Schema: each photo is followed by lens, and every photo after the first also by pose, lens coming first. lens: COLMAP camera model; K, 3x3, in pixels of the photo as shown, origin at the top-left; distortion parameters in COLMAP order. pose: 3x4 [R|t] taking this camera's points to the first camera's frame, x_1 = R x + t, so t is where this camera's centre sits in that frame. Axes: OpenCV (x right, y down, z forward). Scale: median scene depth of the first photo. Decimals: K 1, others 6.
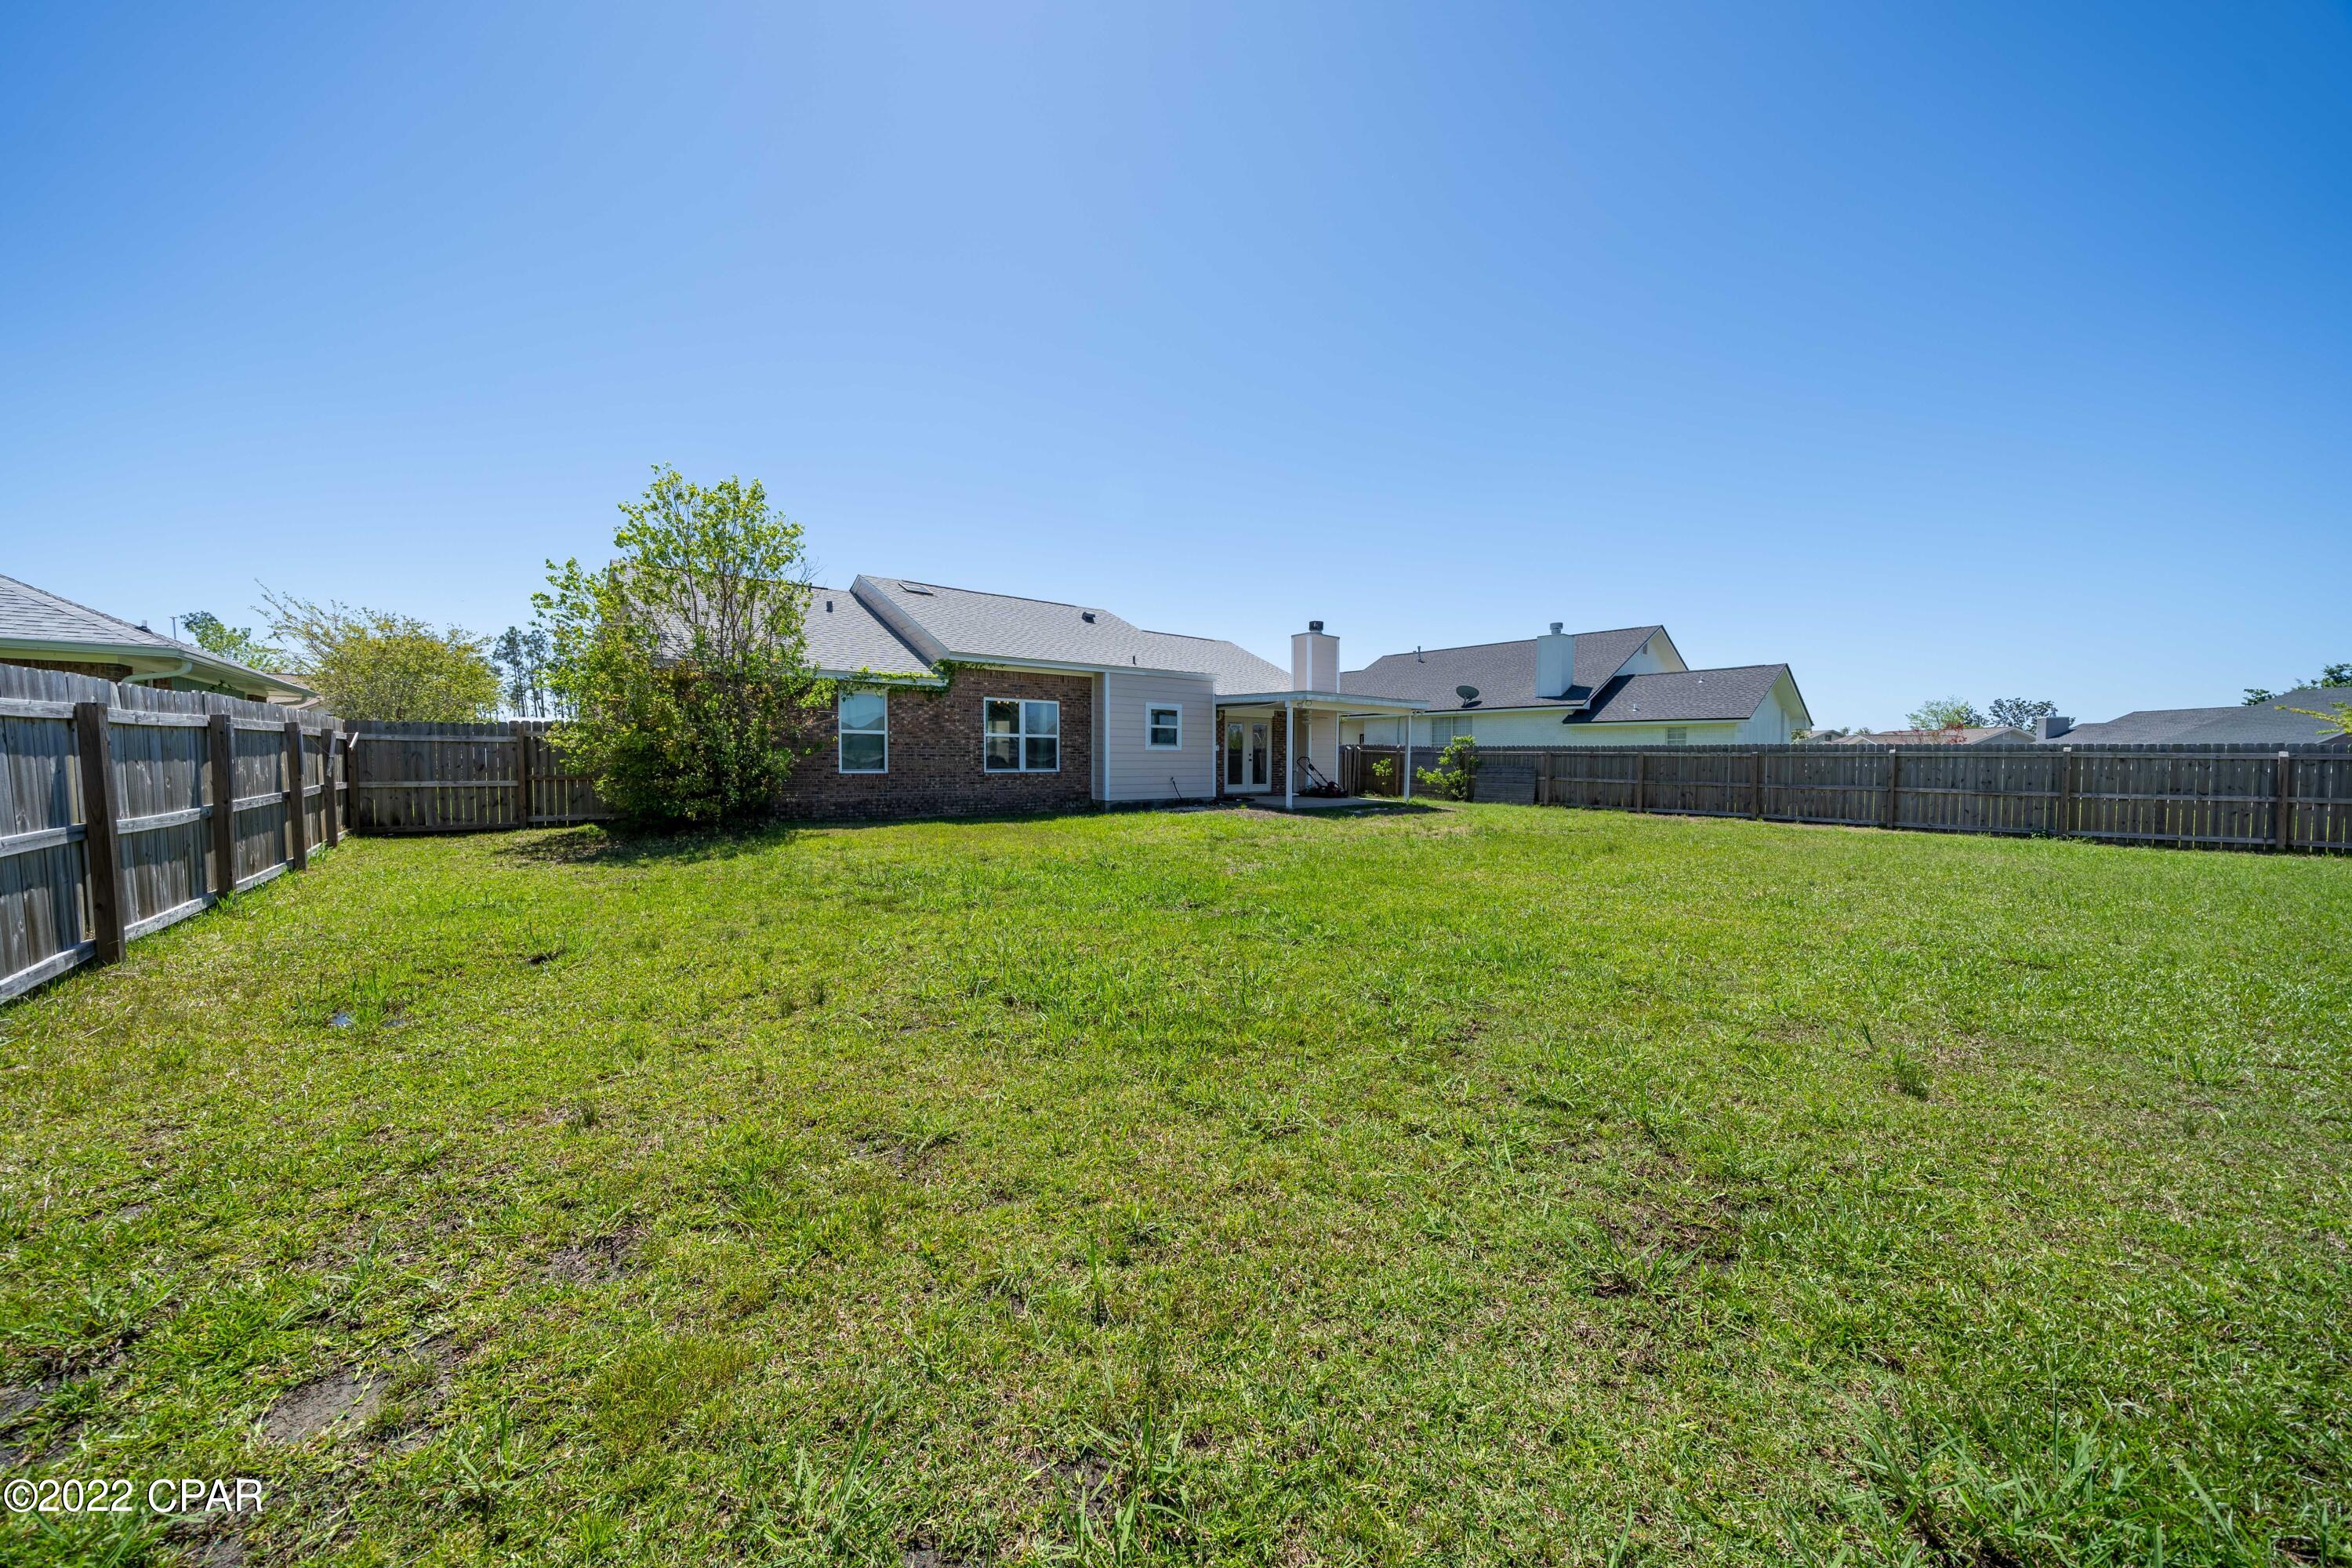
lens RADIAL K [[803.6, 0, 1165.9], [0, 803.6, 800.7], [0, 0, 1]] dist [-0.005656, -0.000134]
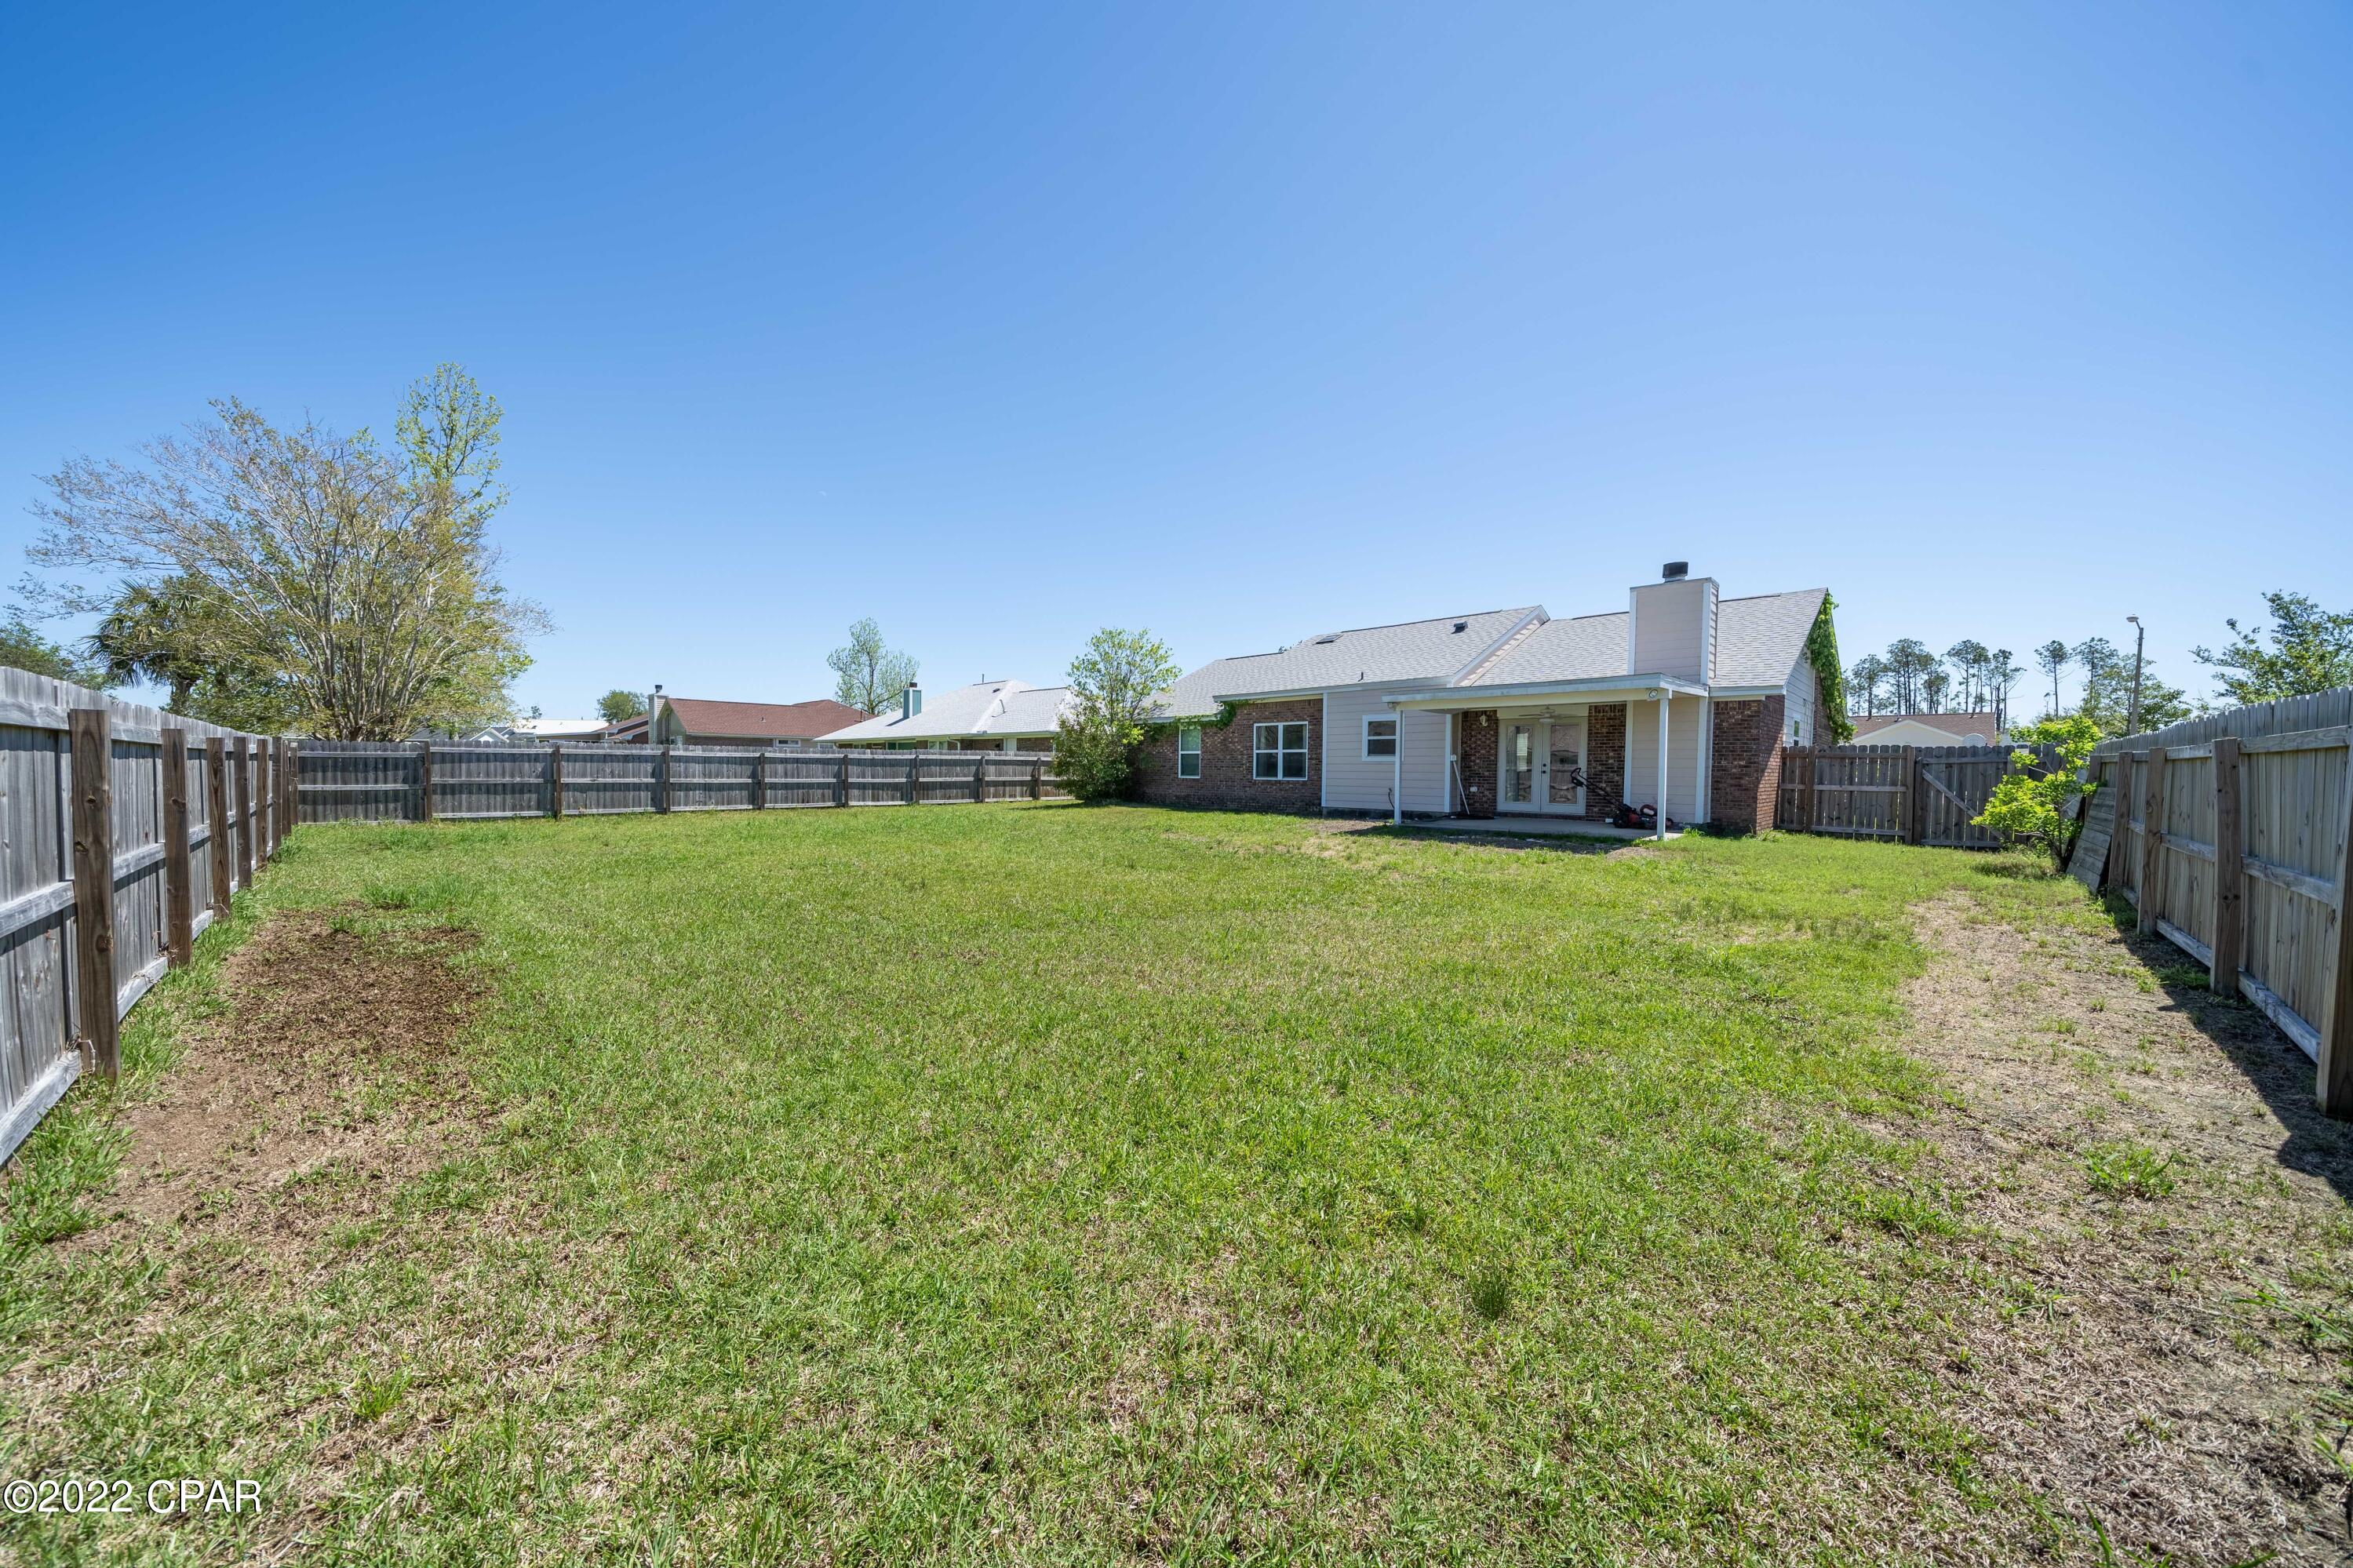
lens RADIAL K [[803.9, 0, 1166.4], [0, 803.9, 800.7], [0, 0, 1]] dist [-0.005656, -0.000134]
pose [[0.104330, 0.040225, -0.993729, 0.986940], [-0.052629, 0.998005, 0.034872, -0.034689], [0.993149, 0.048660, 0.106238, 0.637434]]
